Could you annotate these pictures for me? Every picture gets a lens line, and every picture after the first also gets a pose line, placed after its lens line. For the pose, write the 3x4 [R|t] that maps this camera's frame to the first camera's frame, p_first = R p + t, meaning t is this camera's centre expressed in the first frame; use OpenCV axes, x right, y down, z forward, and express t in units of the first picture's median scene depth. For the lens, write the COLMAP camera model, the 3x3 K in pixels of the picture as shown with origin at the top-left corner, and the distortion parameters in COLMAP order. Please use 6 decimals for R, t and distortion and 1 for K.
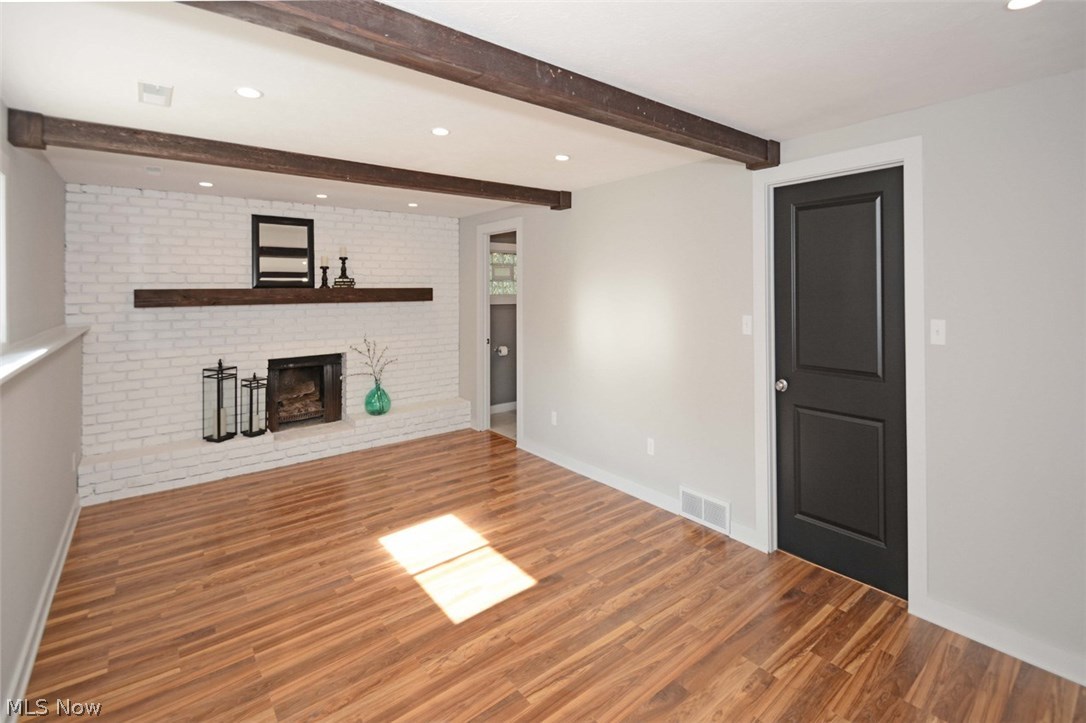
lens RADIAL K [[514.1, 0, 519.0], [0, 514.1, 281.4], [0, 0, 1]] dist [-0.020599, -0.000634]
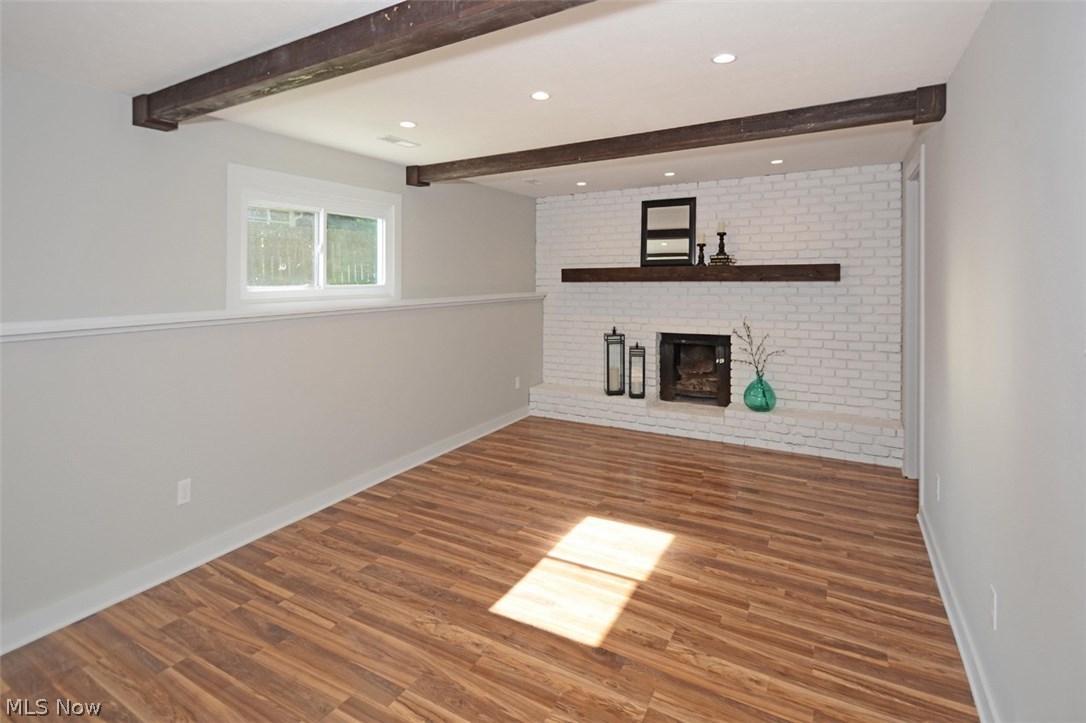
lens RADIAL K [[492.2, 0, 534.9], [0, 492.2, 269.3], [0, 0, 1]] dist [0.000761, -0.007160]
pose [[0.385470, -0.008596, -0.922680, 0.640553], [0.019159, 0.999816, -0.001311, 0.025545], [0.922521, -0.017172, 0.385564, 0.608569]]
